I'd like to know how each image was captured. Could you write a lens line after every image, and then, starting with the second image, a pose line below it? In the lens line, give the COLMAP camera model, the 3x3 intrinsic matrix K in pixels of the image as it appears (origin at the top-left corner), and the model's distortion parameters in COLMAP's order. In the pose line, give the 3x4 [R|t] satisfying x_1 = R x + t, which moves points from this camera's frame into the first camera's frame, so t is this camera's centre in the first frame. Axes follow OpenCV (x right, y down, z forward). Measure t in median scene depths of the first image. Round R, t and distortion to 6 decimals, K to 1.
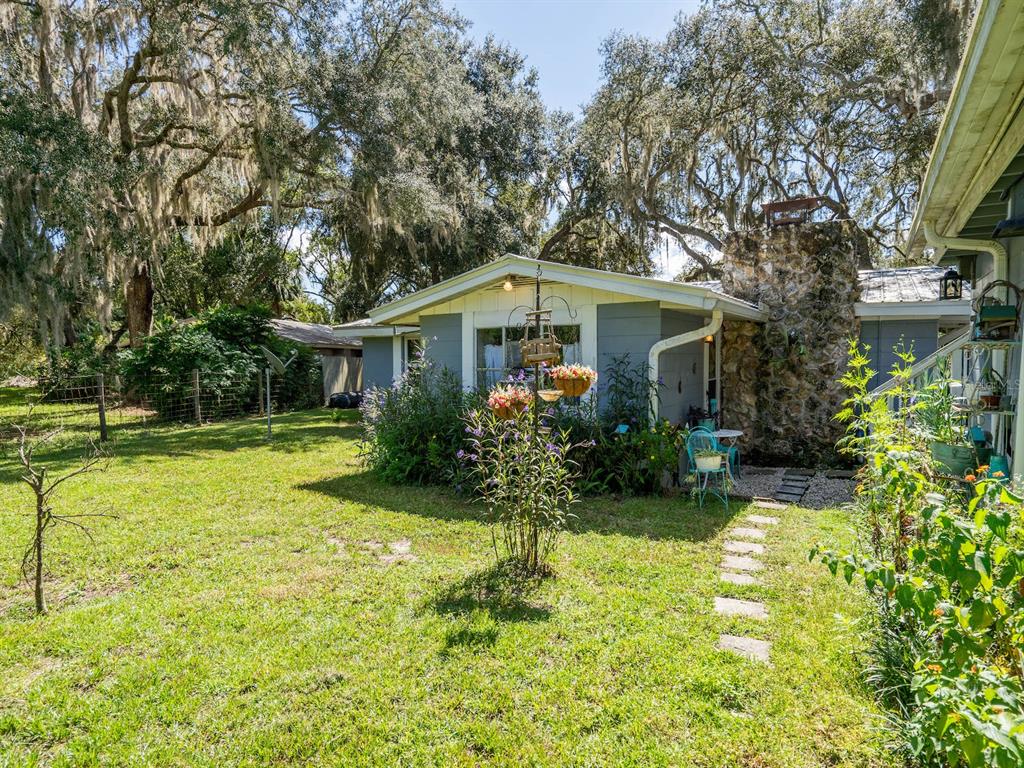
lens RADIAL K [[586.3, 0, 512.0], [0, 586.3, 384.0], [0, 0, 1]] dist [0.000148, 0.000599]
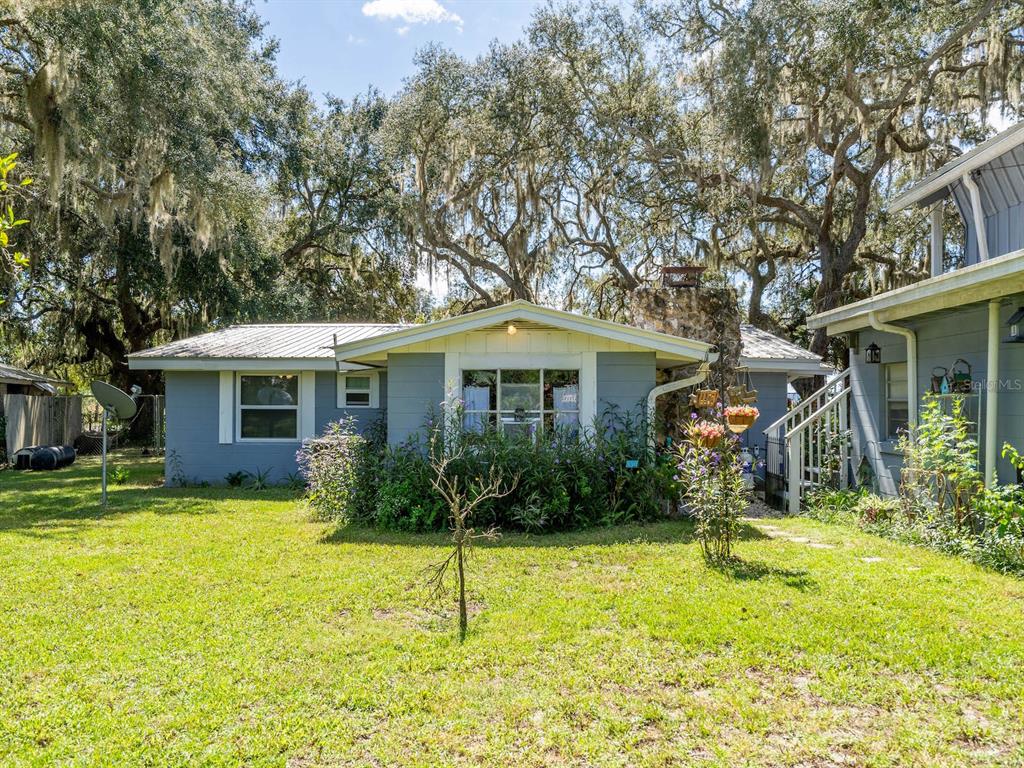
lens RADIAL K [[758.2, 0, 512.0], [0, 758.2, 384.0], [0, 0, 1]] dist [0.004099, 0.005375]
pose [[0.874837, 0.019759, 0.484015, -0.562880], [0.011492, 0.998040, -0.061514, 0.008065], [-0.484282, 0.059377, 0.872895, -0.131730]]
